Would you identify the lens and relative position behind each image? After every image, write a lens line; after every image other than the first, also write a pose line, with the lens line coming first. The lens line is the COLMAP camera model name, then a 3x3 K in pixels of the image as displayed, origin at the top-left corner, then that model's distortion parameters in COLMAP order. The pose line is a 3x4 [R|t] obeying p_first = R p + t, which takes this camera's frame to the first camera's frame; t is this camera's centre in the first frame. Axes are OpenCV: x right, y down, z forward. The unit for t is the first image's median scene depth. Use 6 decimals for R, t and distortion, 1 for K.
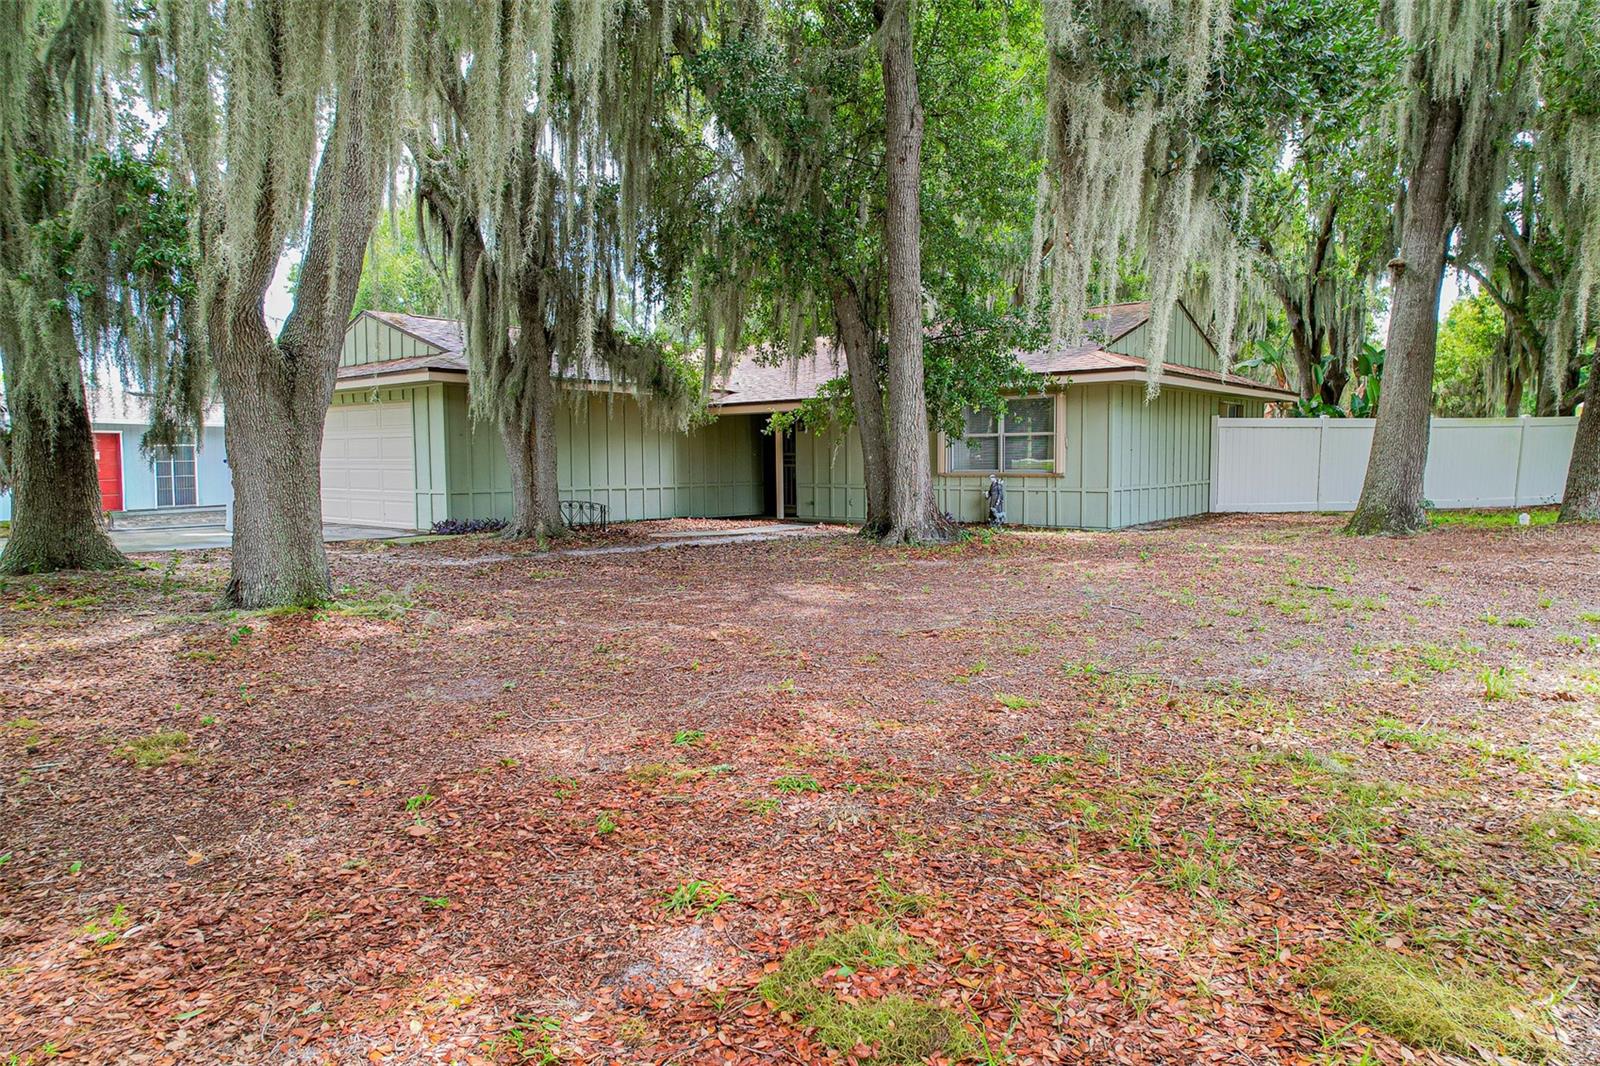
lens RADIAL K [[1053.1, 0, 808.0], [0, 1053.1, 538.5], [0, 0, 1]] dist [-0.030520, 0.003472]
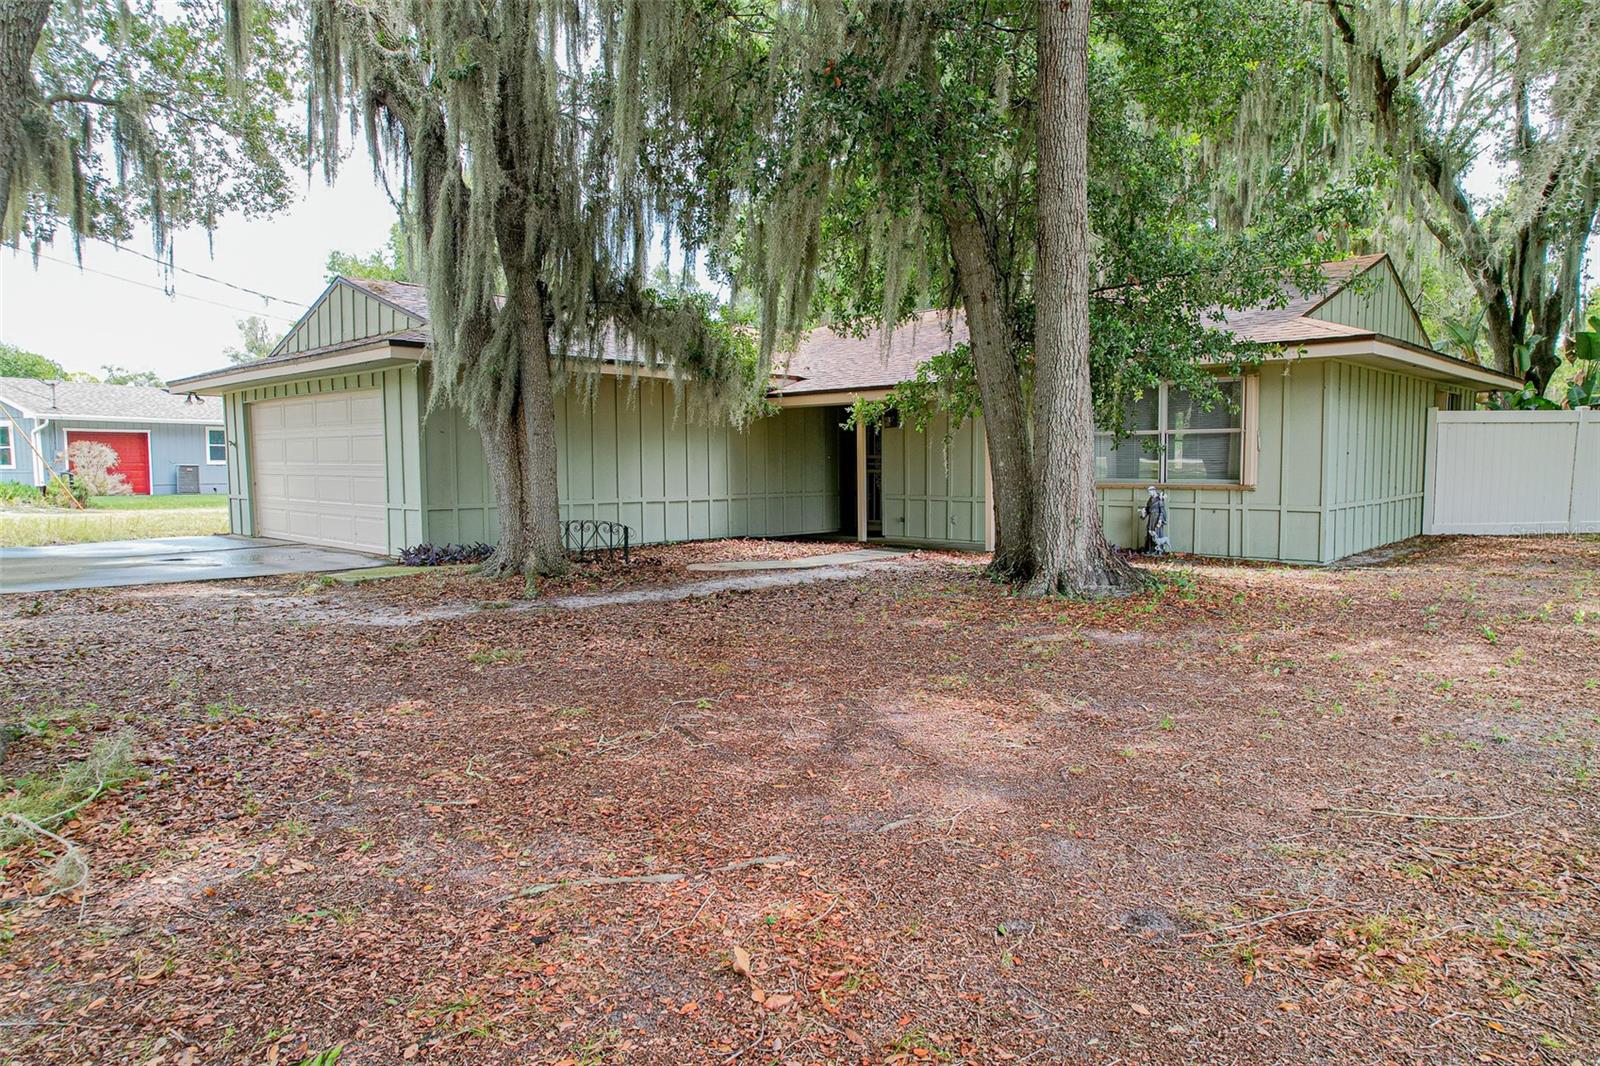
lens RADIAL K [[1053.1, 0, 808.0], [0, 1053.1, 538.5], [0, 0, 1]] dist [-0.030520, 0.003472]
pose [[0.997825, 0.006016, -0.065647, -0.018856], [-0.005991, 0.999982, 0.000578, -0.025360], [0.065649, -0.000183, 0.997843, 0.277854]]
